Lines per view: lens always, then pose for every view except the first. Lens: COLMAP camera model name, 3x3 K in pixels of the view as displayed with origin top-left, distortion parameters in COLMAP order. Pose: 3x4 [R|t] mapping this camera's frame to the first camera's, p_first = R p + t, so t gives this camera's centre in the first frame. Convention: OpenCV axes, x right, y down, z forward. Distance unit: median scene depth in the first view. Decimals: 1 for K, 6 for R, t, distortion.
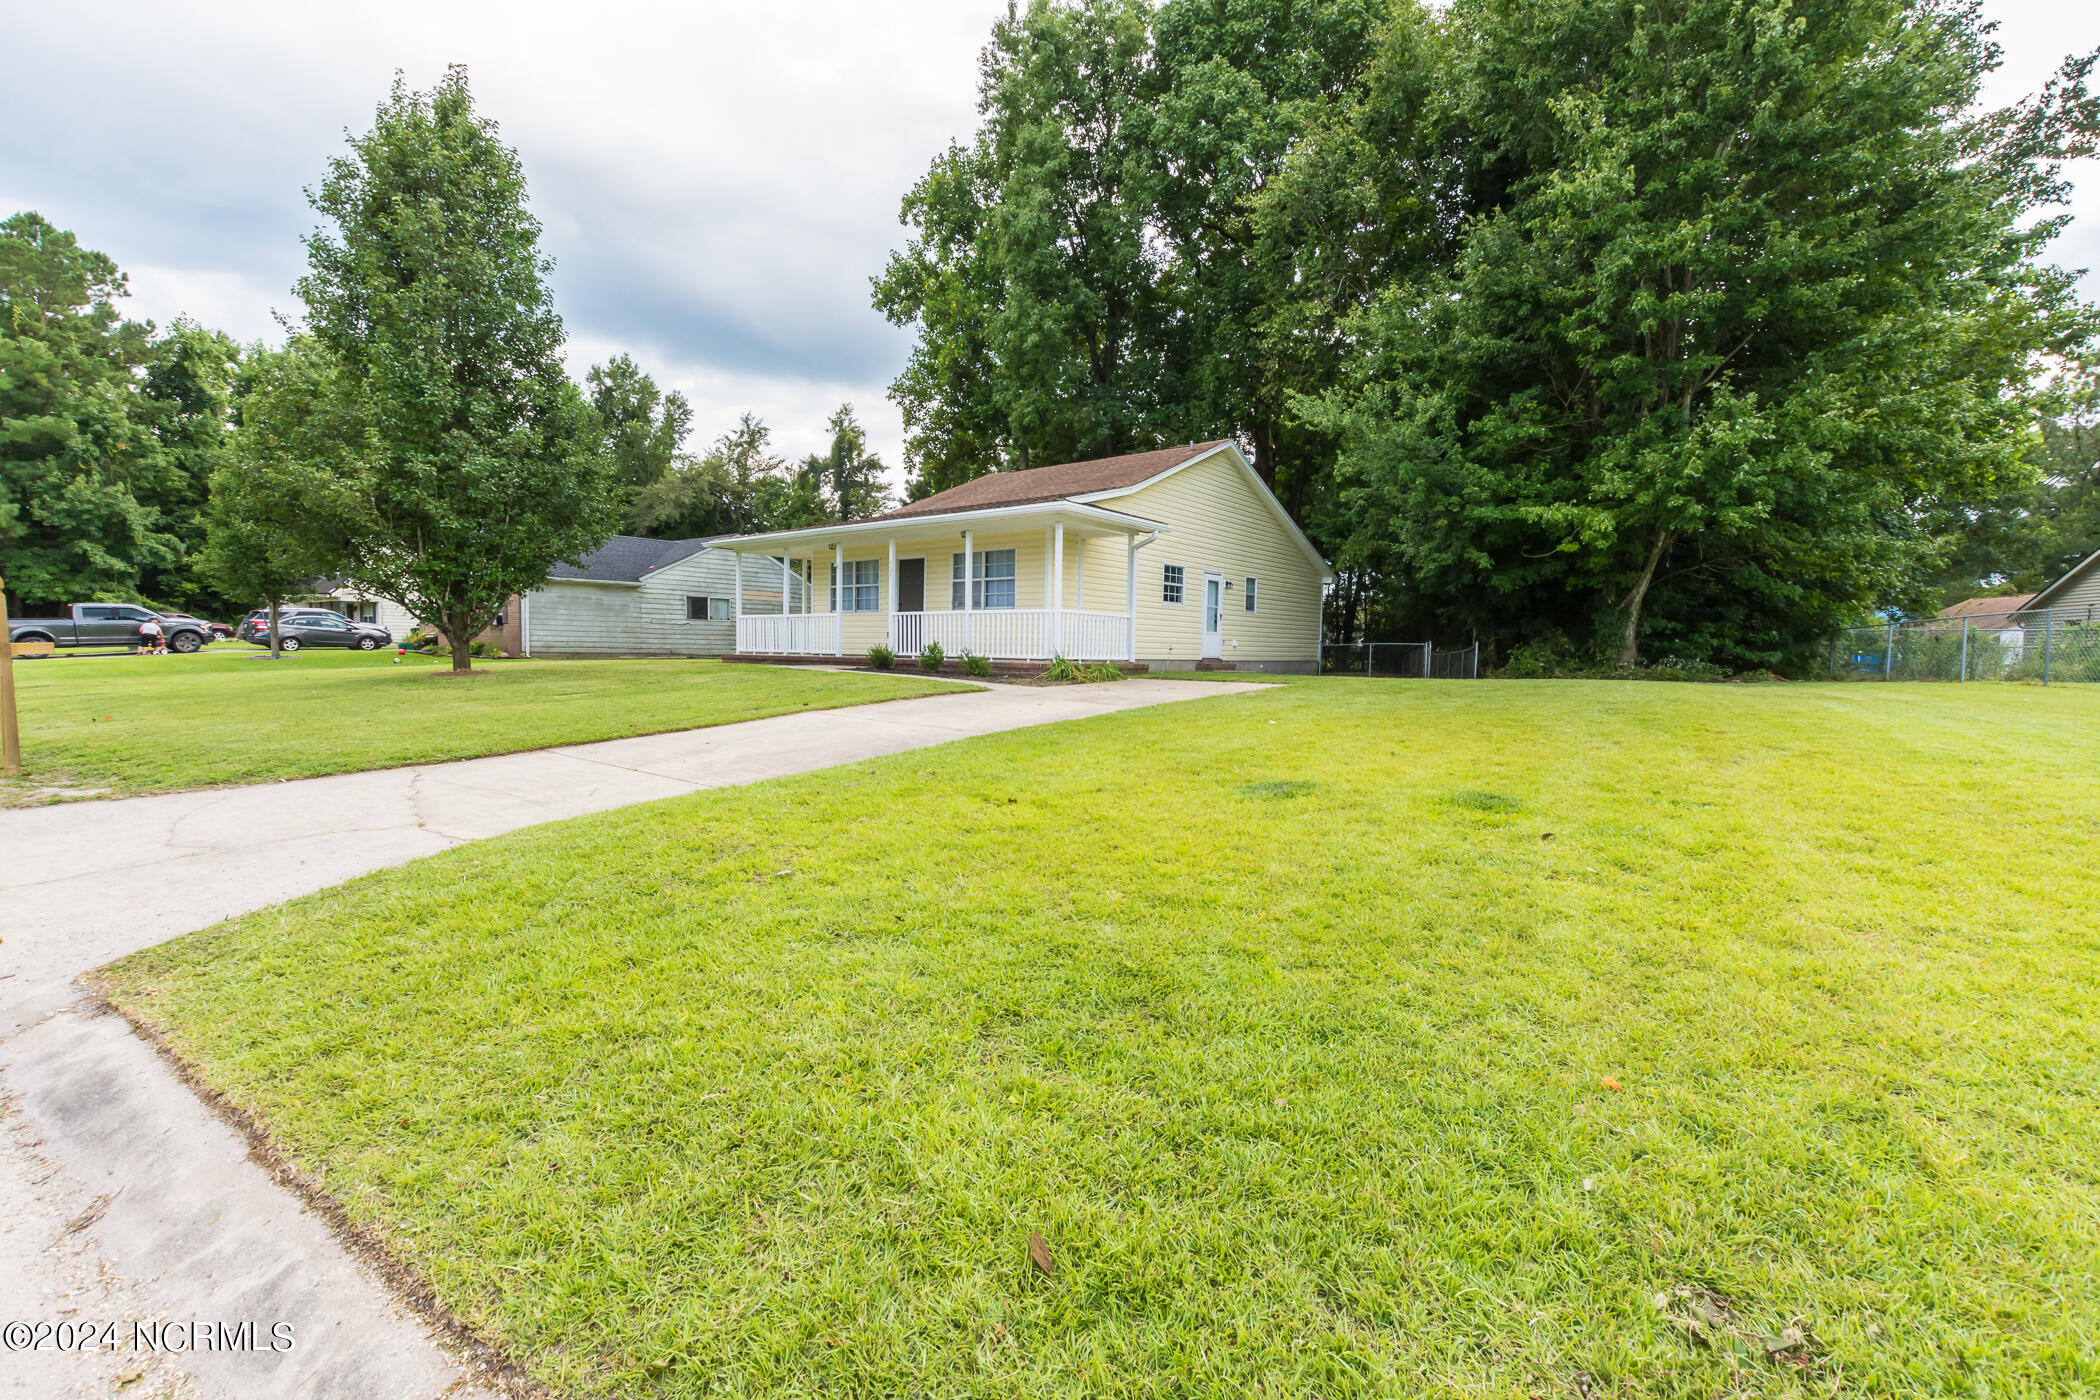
lens RADIAL K [[898.2, 0, 1050.0], [0, 898.2, 700.0], [0, 0, 1]] dist [0.007741, -0.000376]
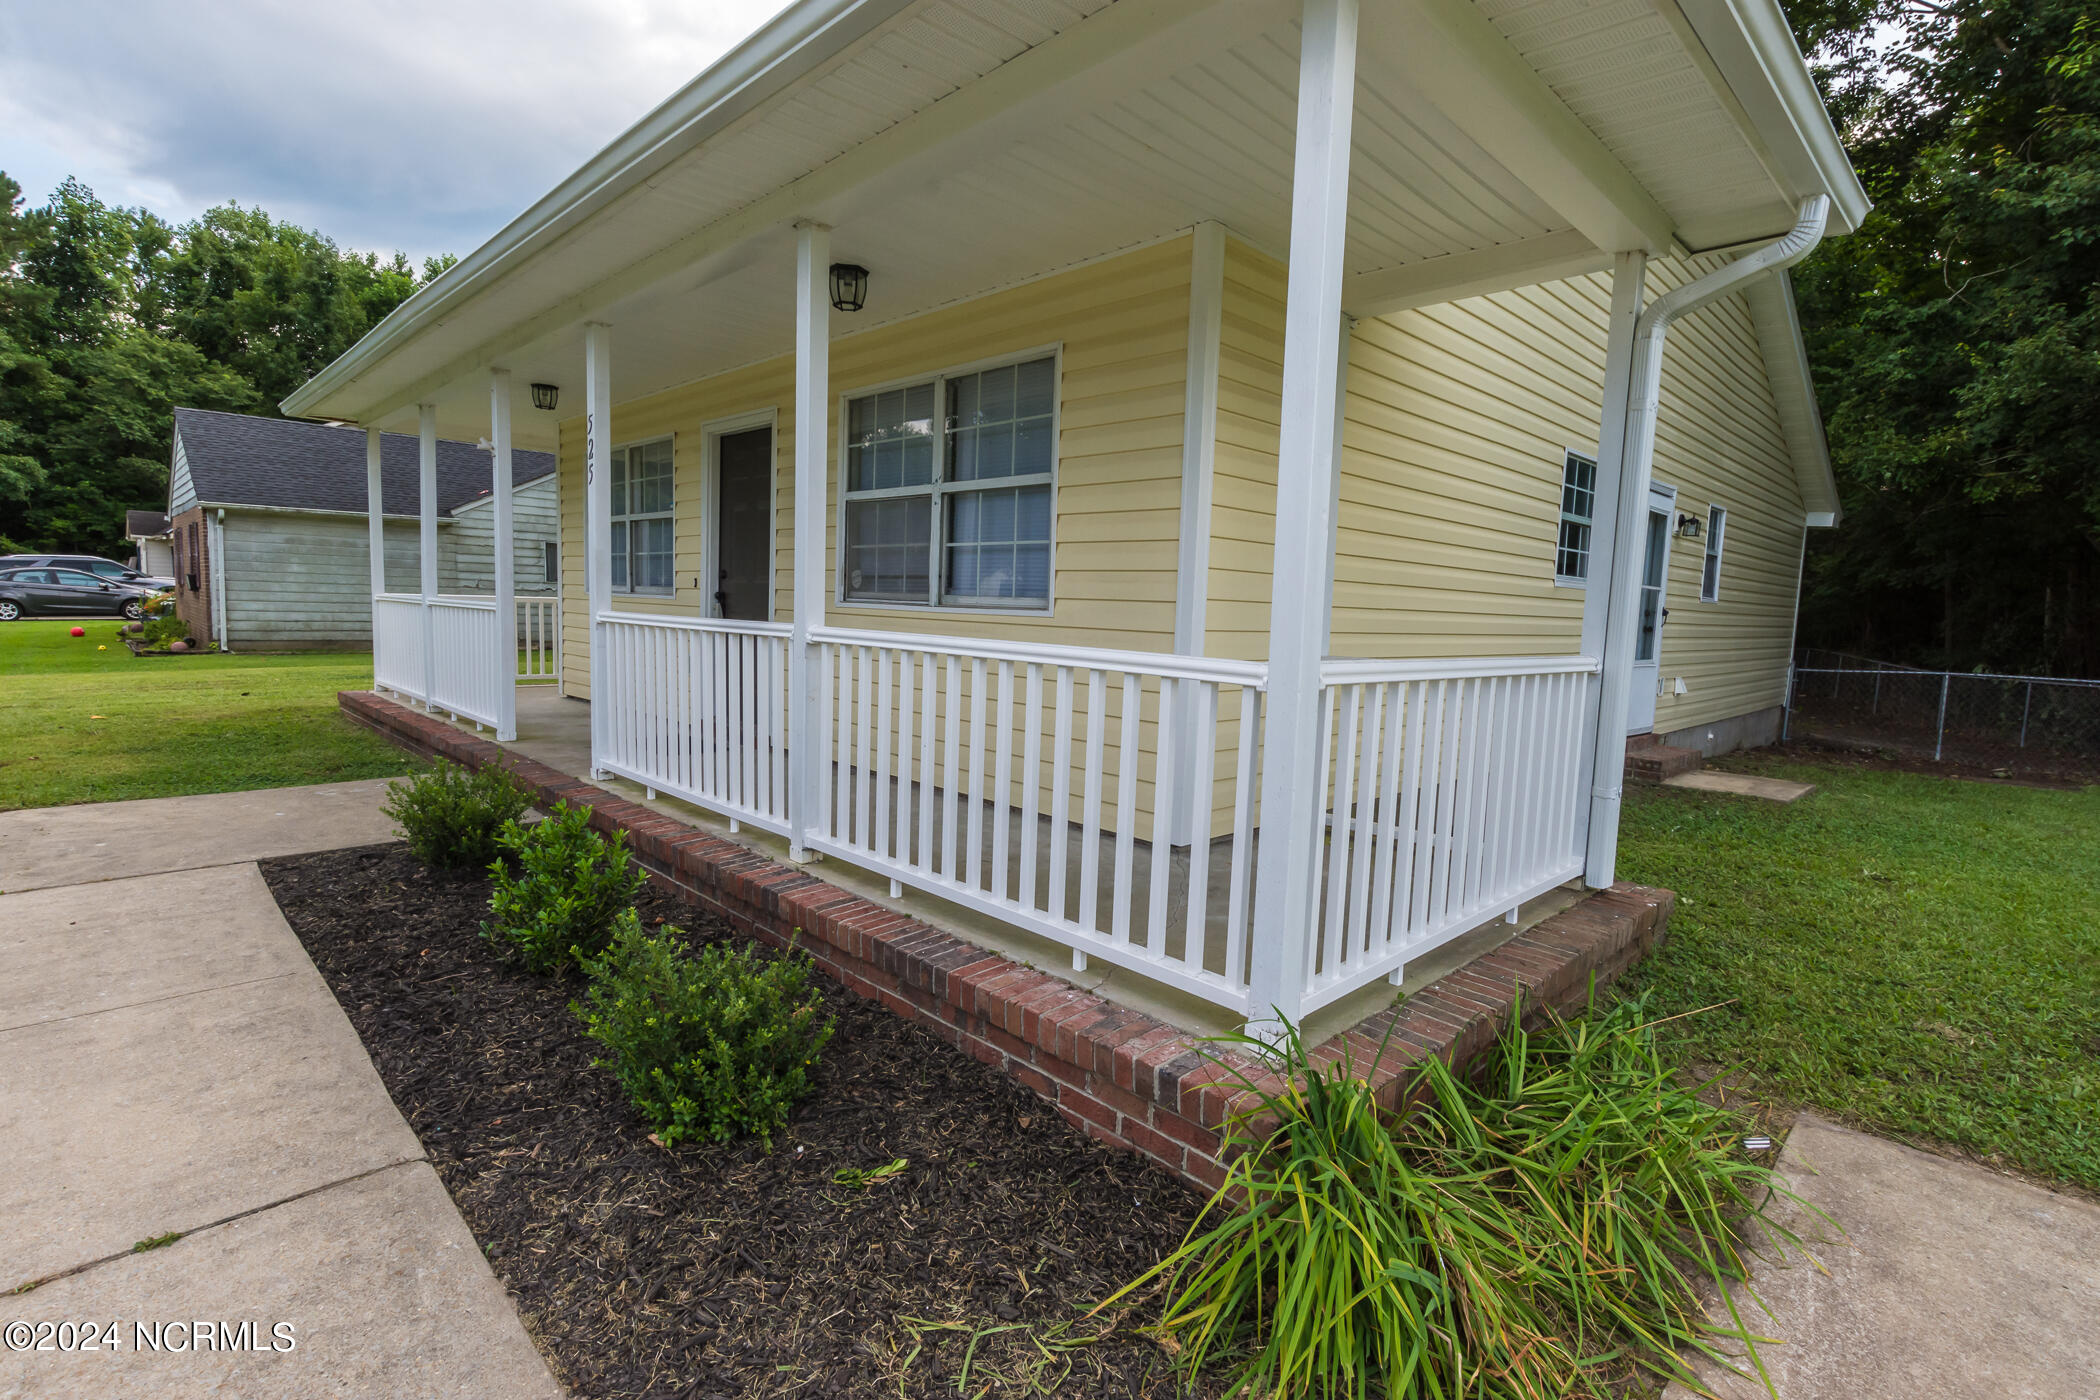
lens RADIAL K [[984.3, 0, 1050.0], [0, 984.3, 700.0], [0, 0, 1]] dist [0.001762, 0.000409]
pose [[0.993939, 0.026437, -0.106707, -0.006158], [-0.022042, 0.998868, 0.042158, -0.052053], [0.107701, -0.039551, 0.993396, 0.435229]]
